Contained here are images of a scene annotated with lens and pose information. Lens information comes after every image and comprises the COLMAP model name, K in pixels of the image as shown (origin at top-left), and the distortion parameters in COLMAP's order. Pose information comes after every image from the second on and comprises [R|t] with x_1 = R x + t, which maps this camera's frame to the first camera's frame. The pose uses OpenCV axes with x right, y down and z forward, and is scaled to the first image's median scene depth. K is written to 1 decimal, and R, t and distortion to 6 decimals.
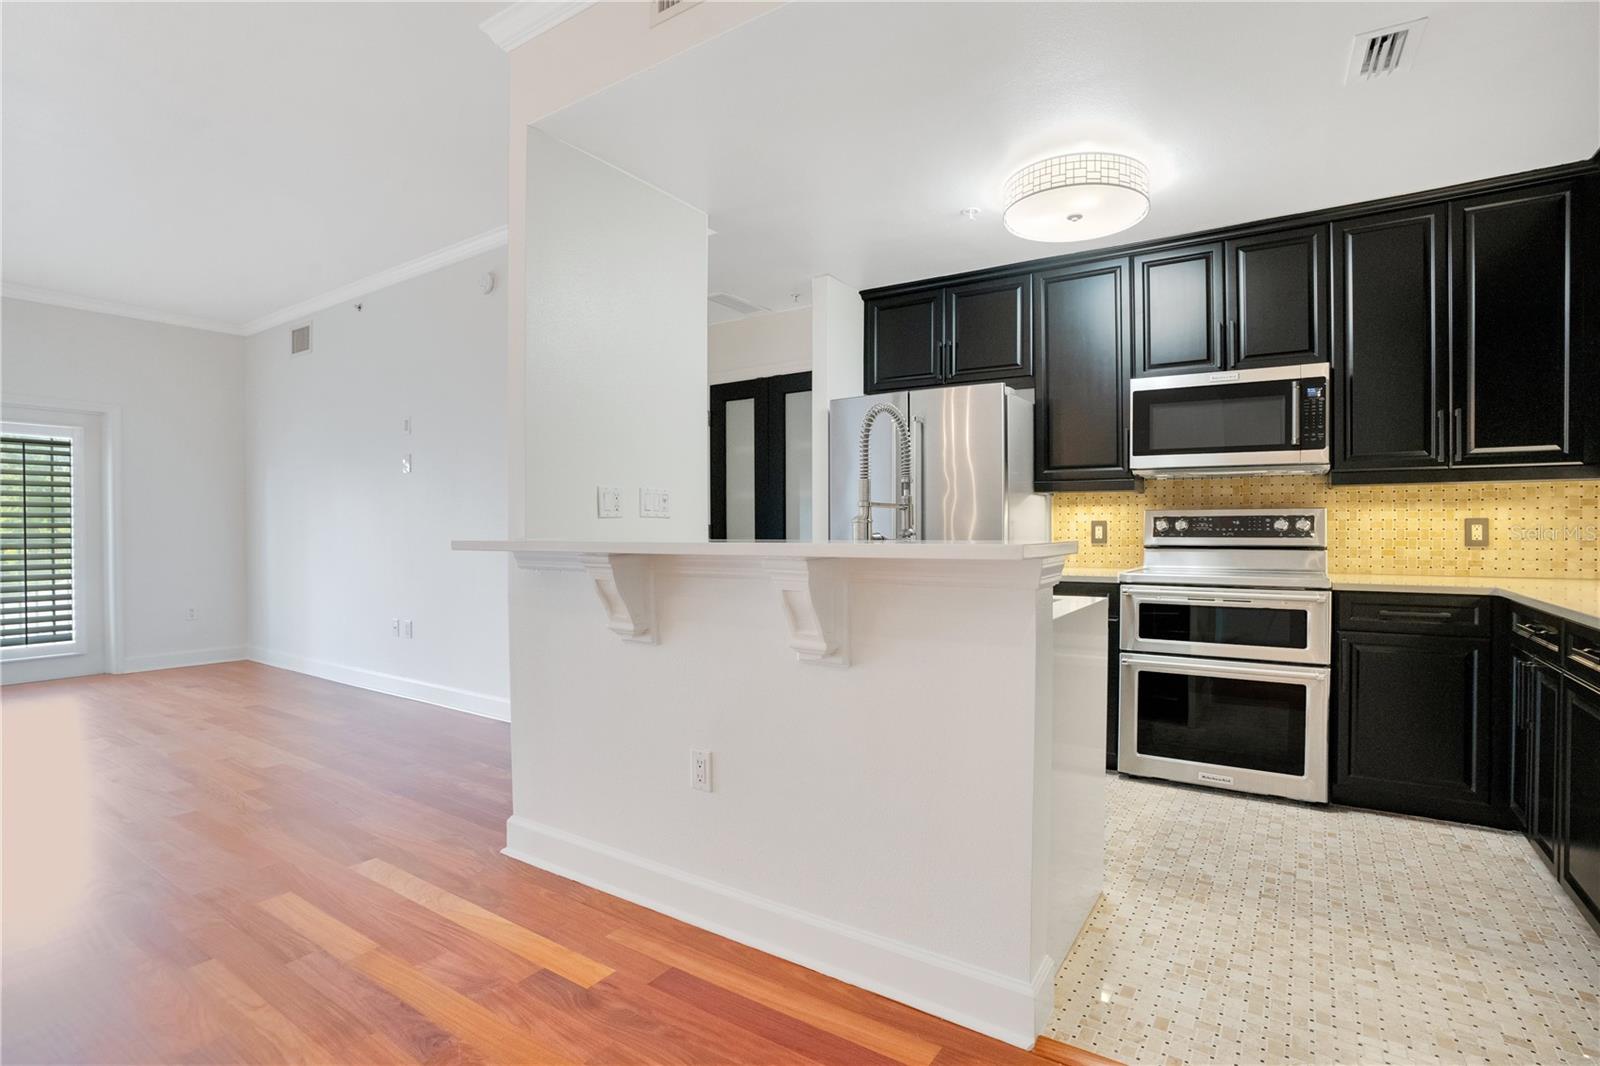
lens RADIAL K [[760.2, 0, 782.6], [0, 760.2, 551.9], [0, 0, 1]] dist [-0.014537, 0.000552]
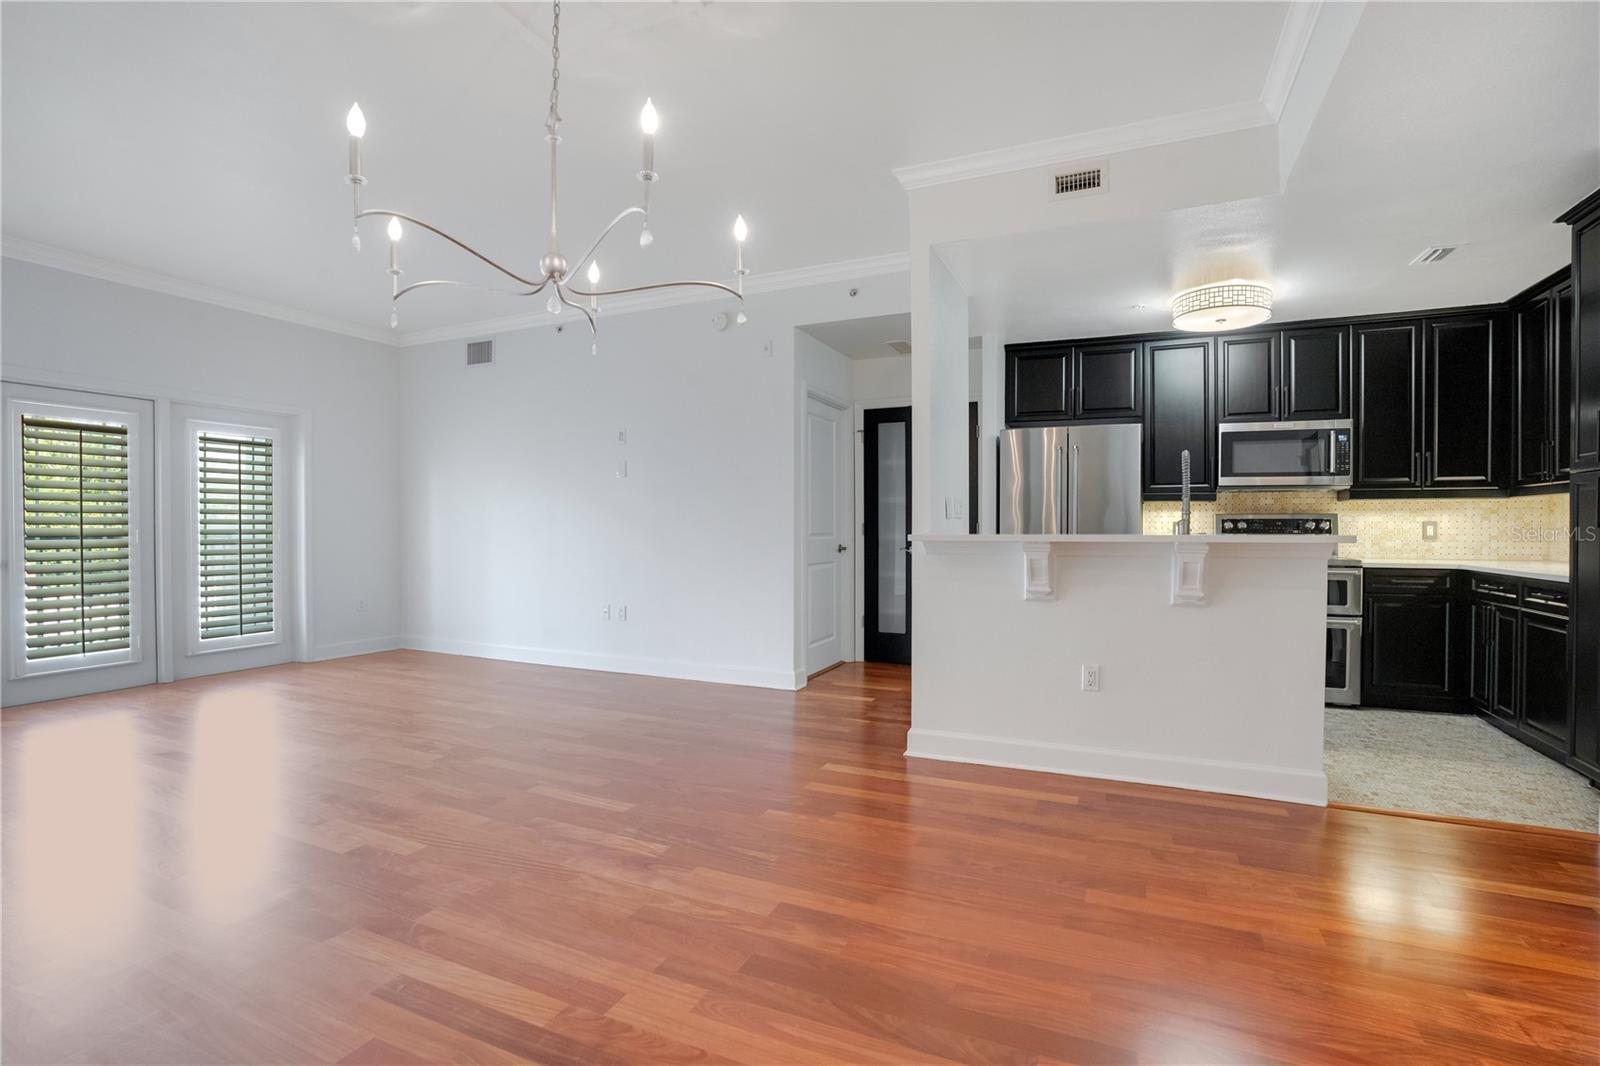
lens RADIAL K [[768.6, 0, 799.8], [0, 768.6, 557.2], [0, 0, 1]] dist [-0.014492, 0.000585]
pose [[0.981702, -0.005180, 0.190353, -0.637403], [0.003454, 0.999950, 0.009400, 0.009770], [-0.190392, -0.008570, 0.981671, -0.290613]]
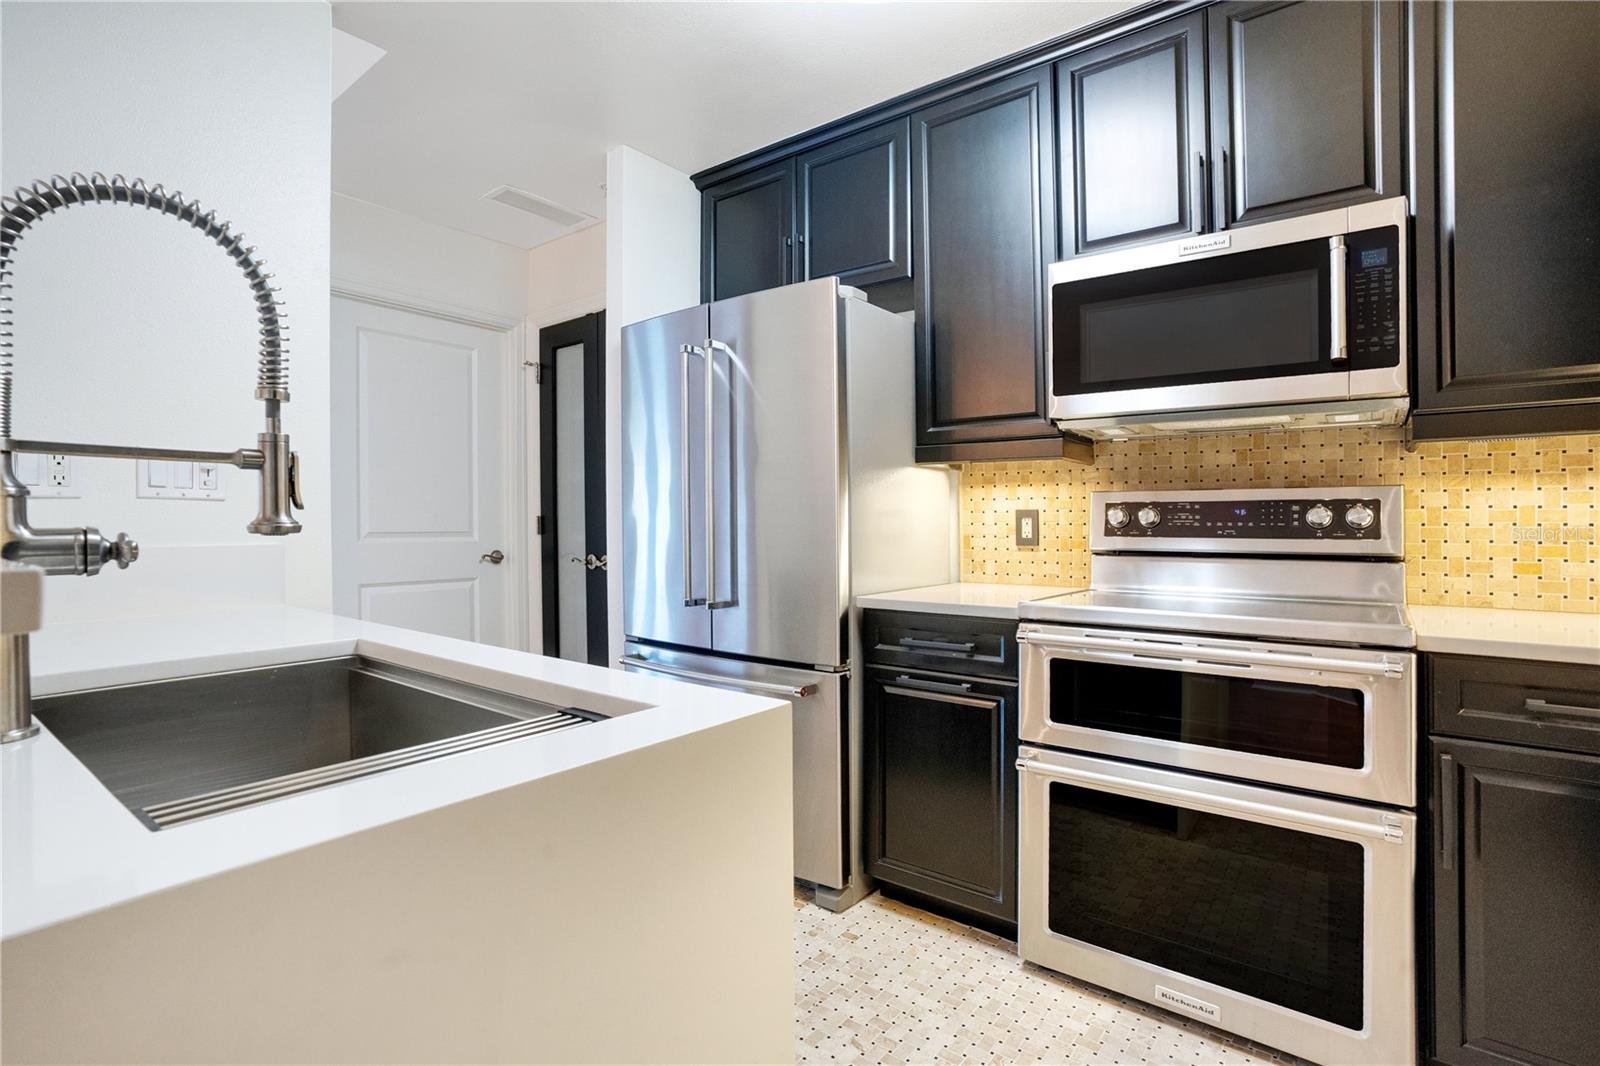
lens RADIAL K [[763.5, 0, 783.8], [0, 763.5, 531.8], [0, 0, 1]] dist [-0.051374, 0.022897]
pose [[0.997567, 0.004281, -0.069581, 0.324492], [-0.005612, 0.999805, -0.018942, -0.012380], [0.069486, 0.019286, 0.997396, 0.450644]]
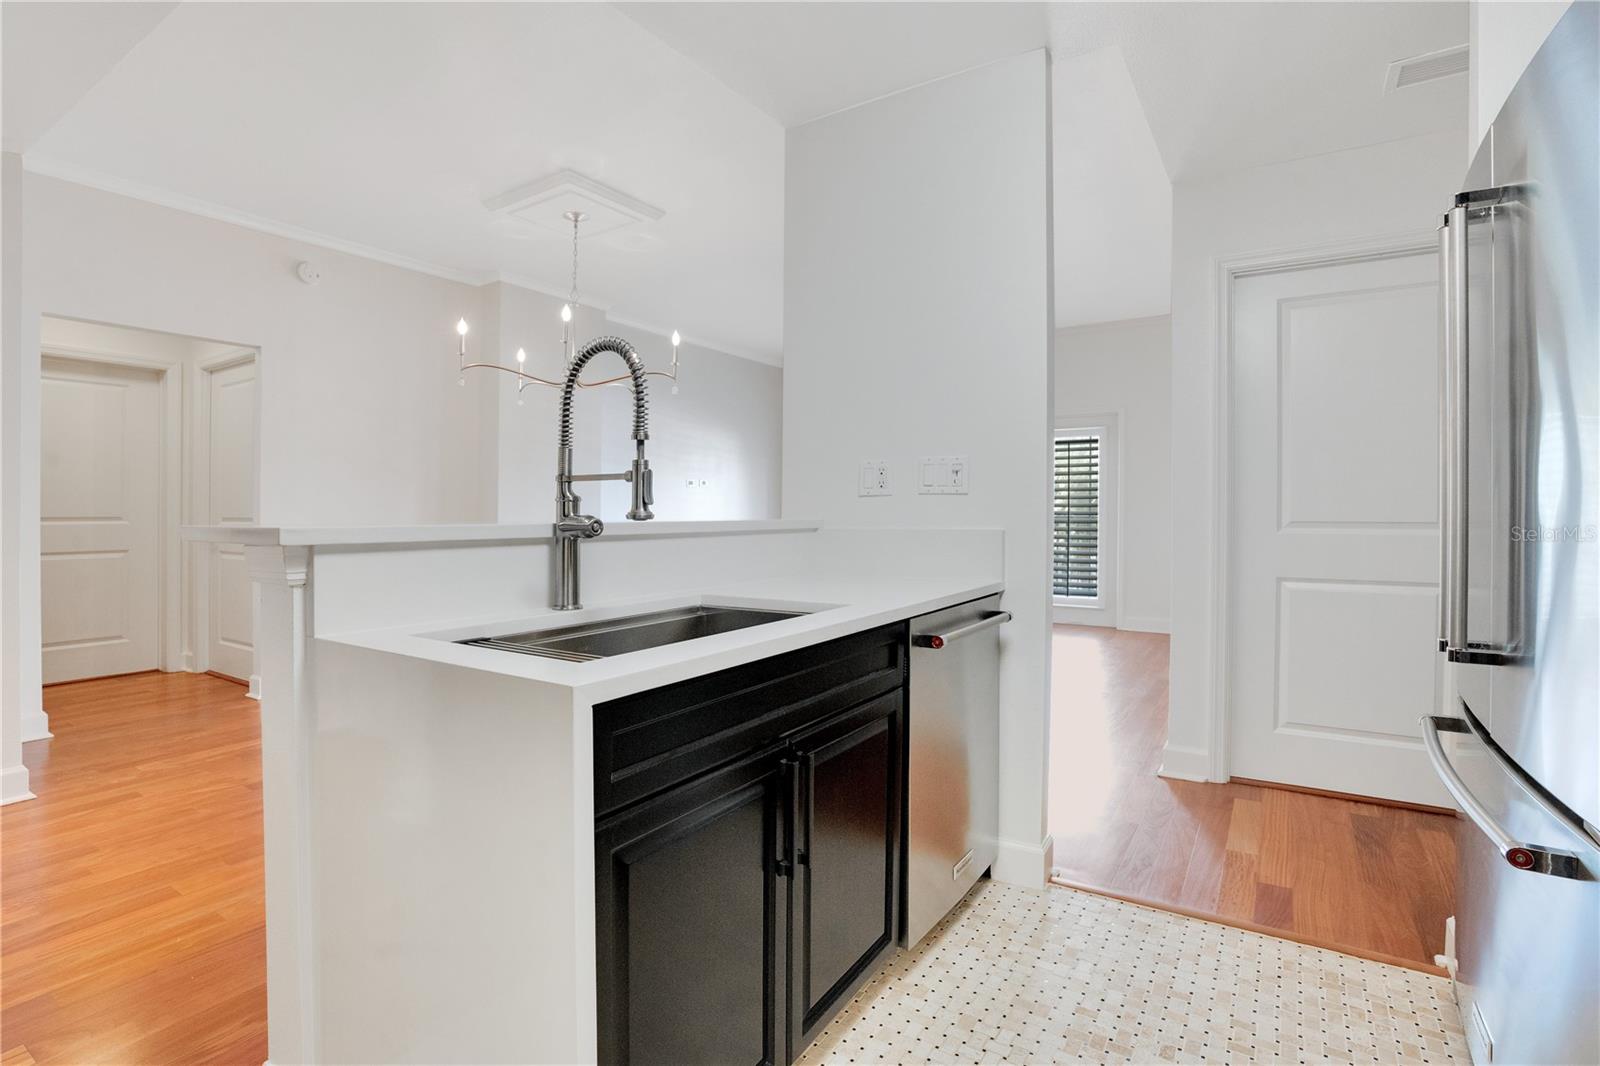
lens RADIAL K [[760.2, 0, 782.6], [0, 760.2, 551.9], [0, 0, 1]] dist [-0.014537, 0.000552]
pose [[0.005909, 0.058437, -0.998274, 0.590319], [-0.028503, 0.997895, 0.058246, -0.025658], [0.999576, 0.028109, 0.007562, 0.797543]]
